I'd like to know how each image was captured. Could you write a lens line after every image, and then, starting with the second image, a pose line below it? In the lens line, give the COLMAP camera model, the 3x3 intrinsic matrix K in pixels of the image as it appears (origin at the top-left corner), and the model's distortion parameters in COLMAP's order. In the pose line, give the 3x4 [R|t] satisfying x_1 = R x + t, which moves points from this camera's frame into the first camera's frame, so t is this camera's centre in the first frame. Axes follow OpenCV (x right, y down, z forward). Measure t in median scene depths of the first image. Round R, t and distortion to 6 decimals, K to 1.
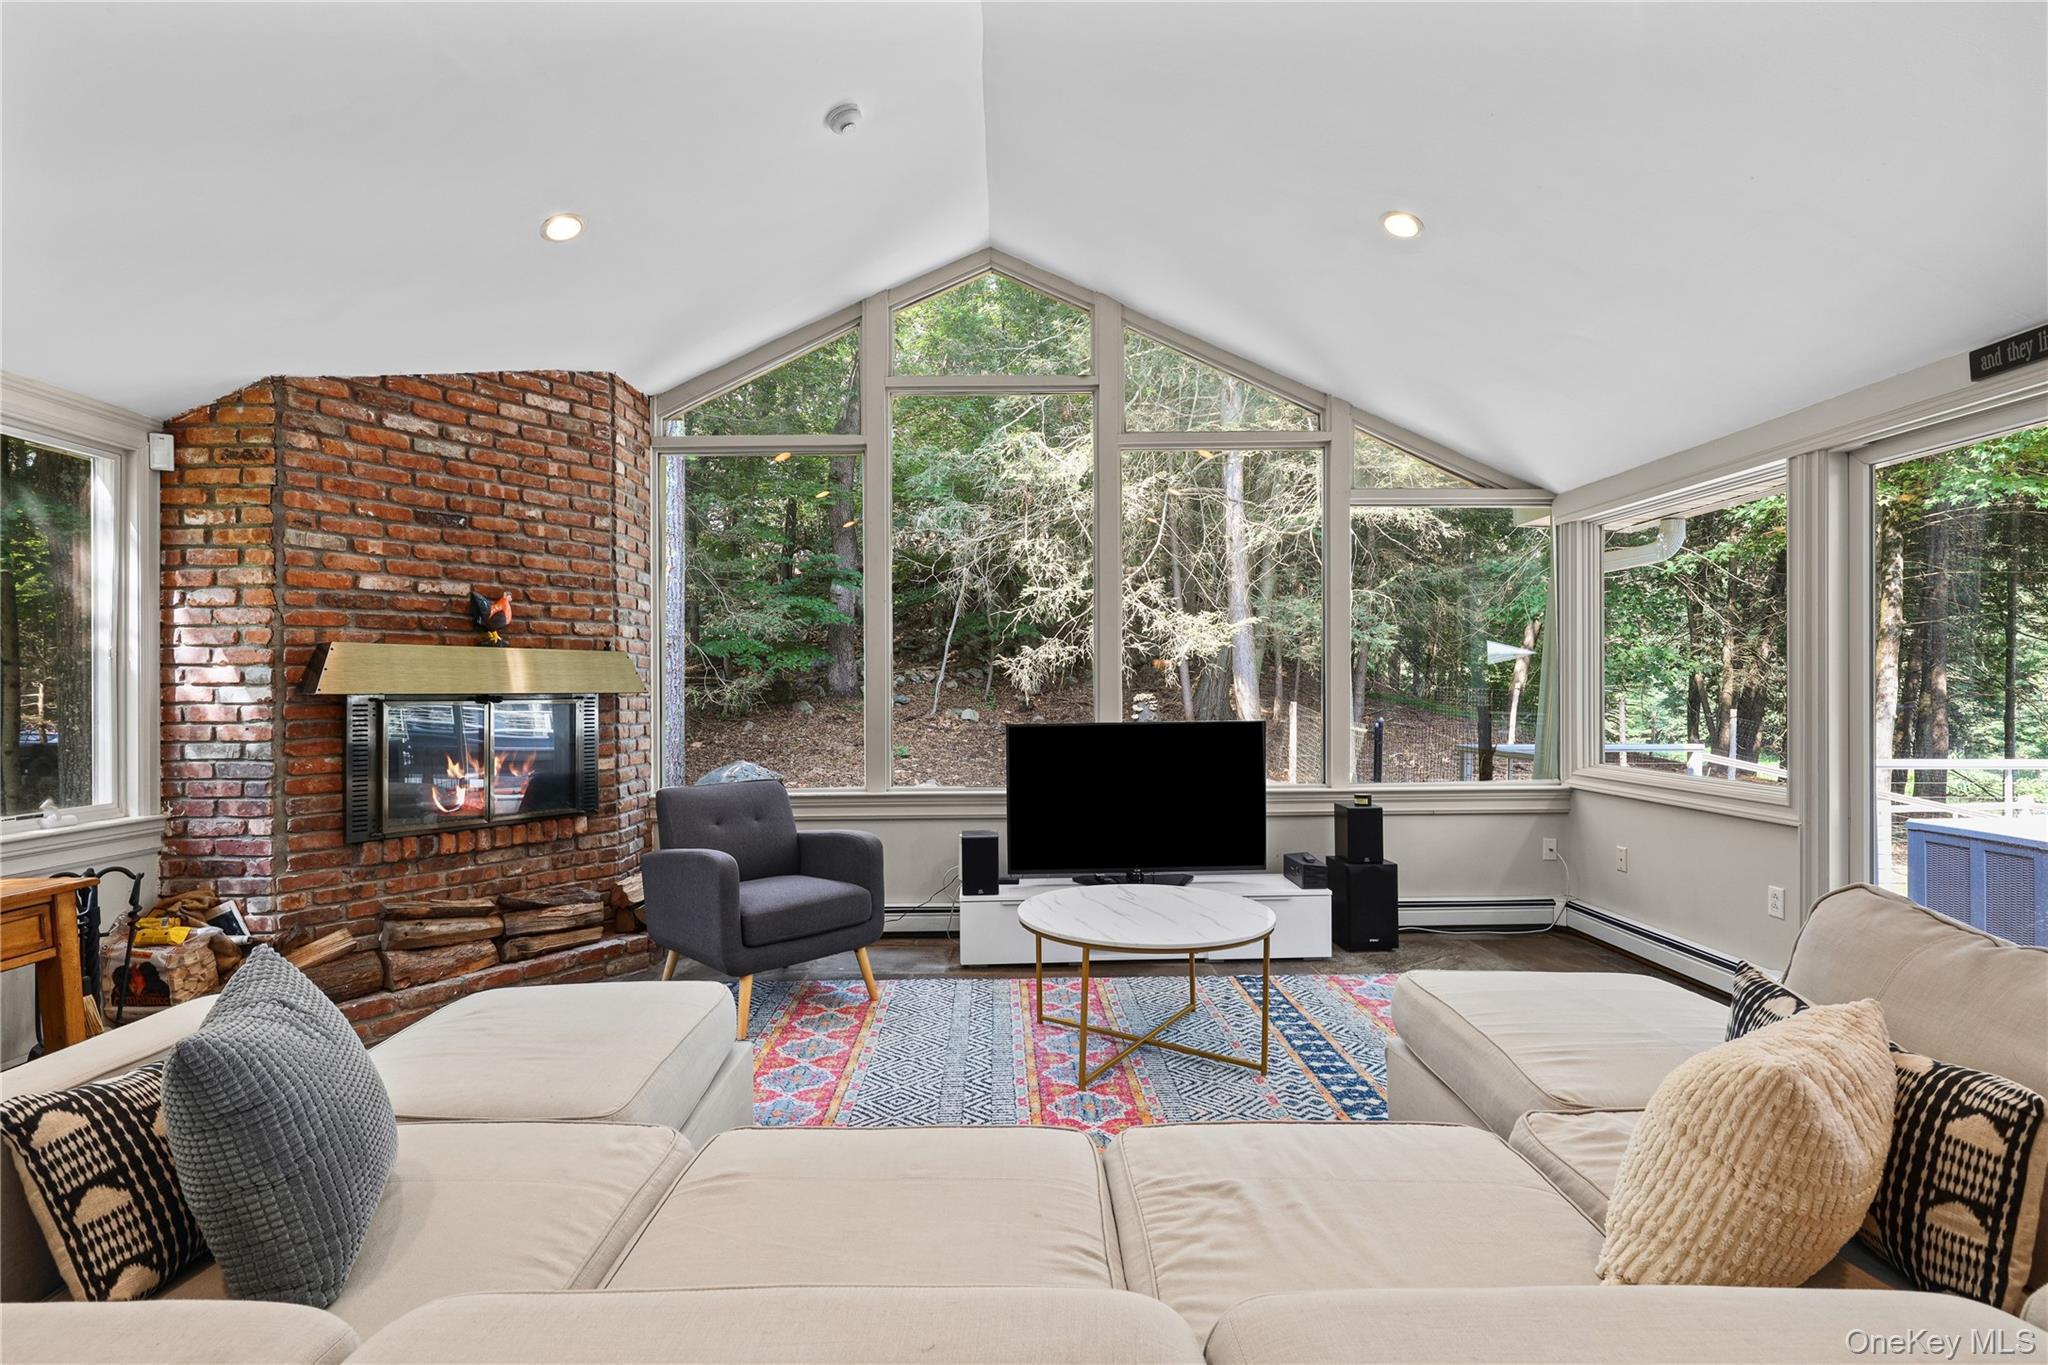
lens RADIAL K [[935.3, 0, 1024.0], [0, 935.3, 682.5], [0, 0, 1]] dist [-0.000804, 0.000099]
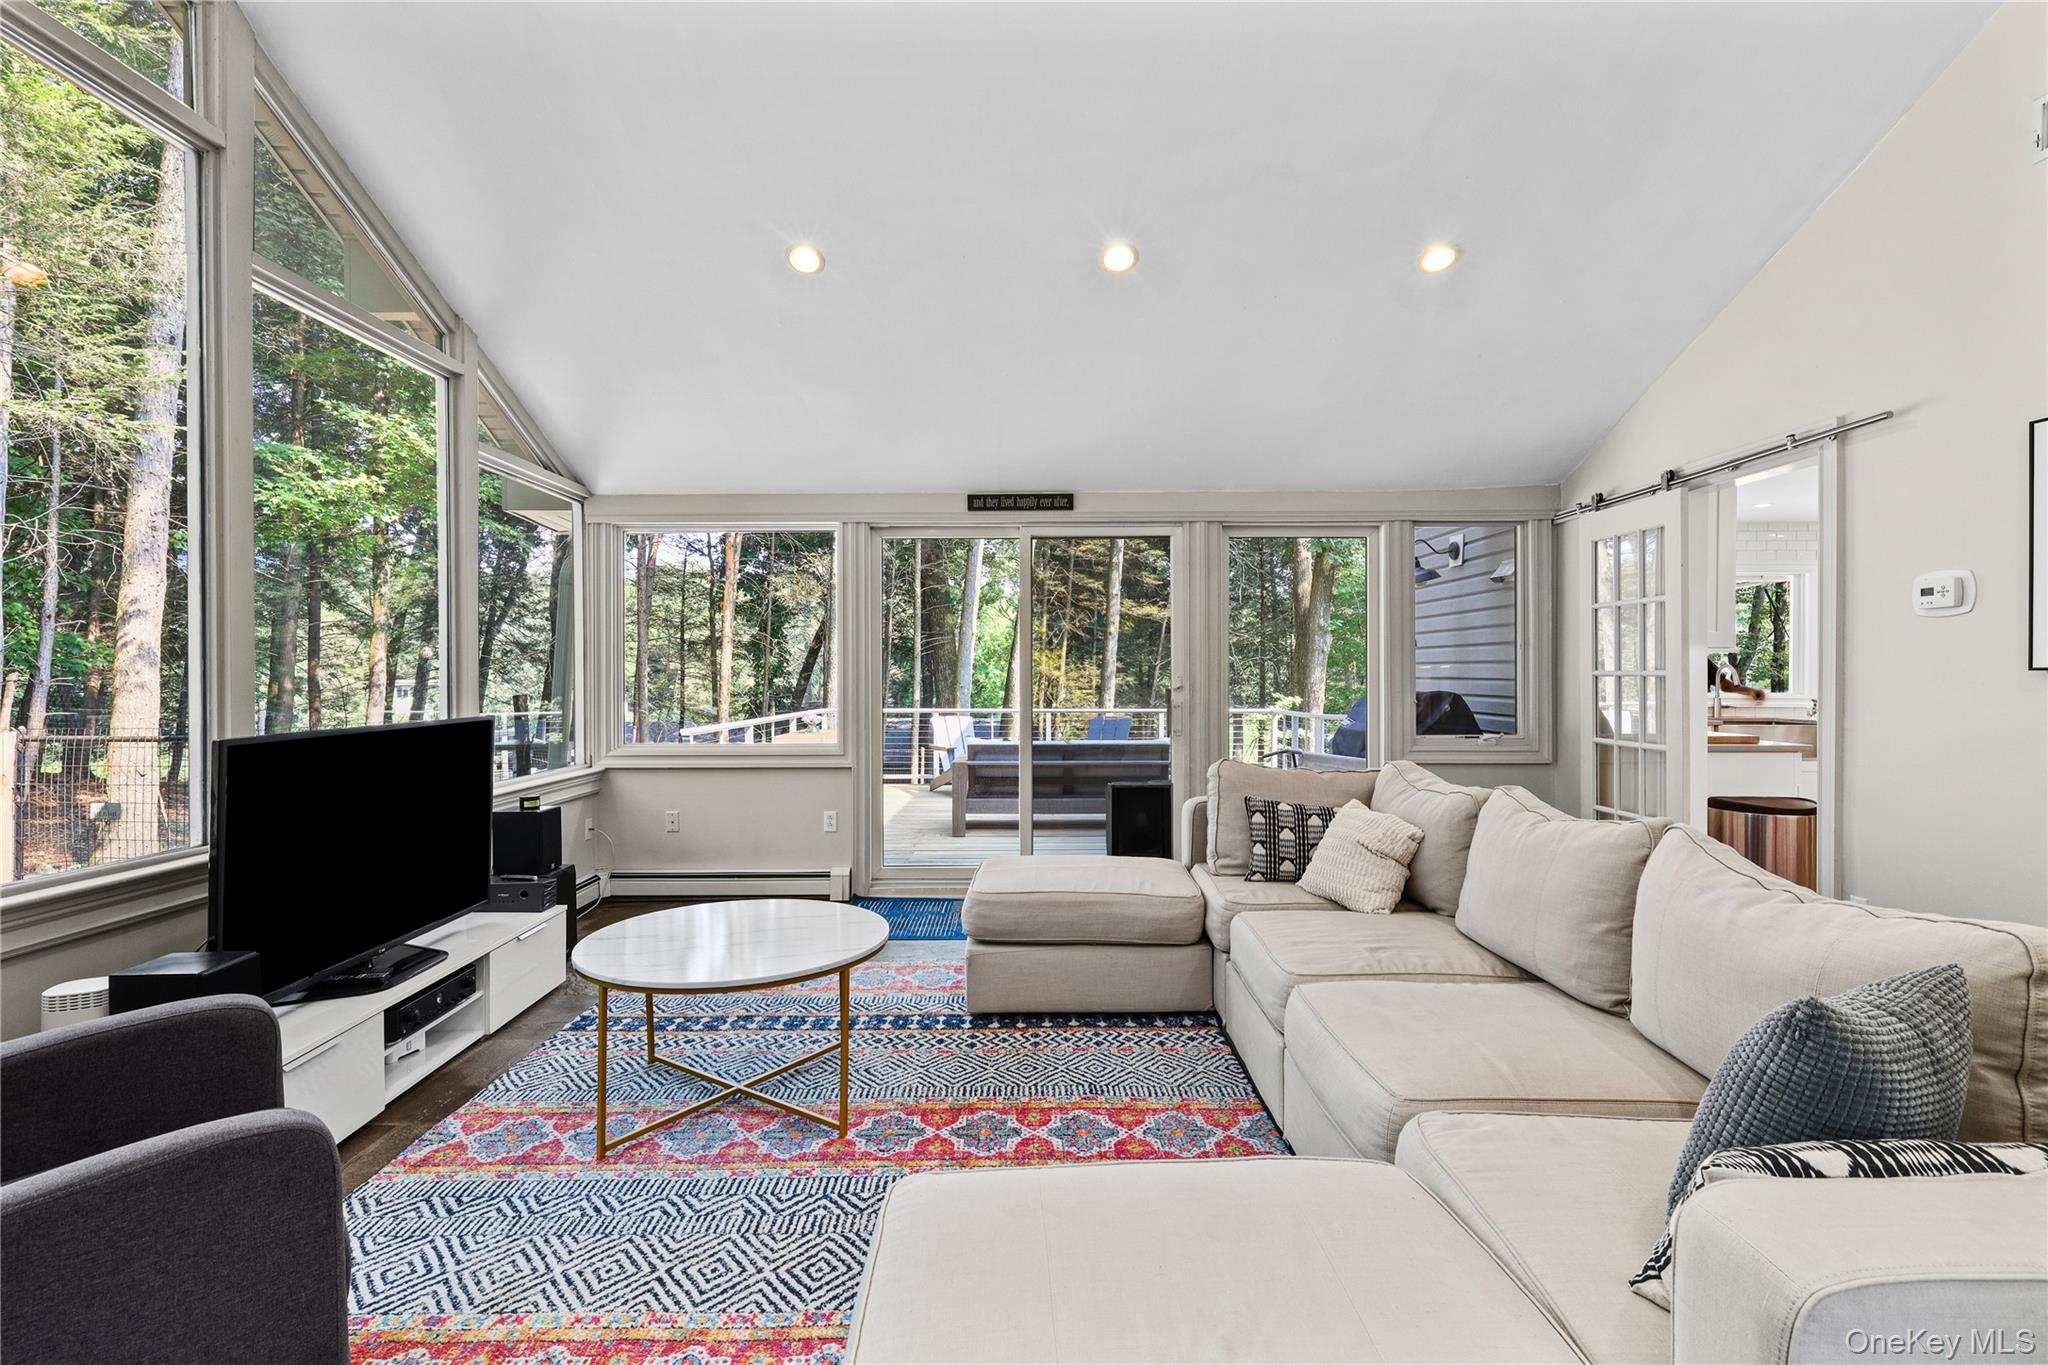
lens RADIAL K [[935.3, 0, 1024.0], [0, 935.3, 682.5], [0, 0, 1]] dist [-0.000804, 0.000099]
pose [[0.017433, -0.004234, 0.999839, -0.713633], [-0.005692, 0.999974, 0.004334, 0.008364], [-0.999832, -0.005767, 0.017408, 0.726998]]
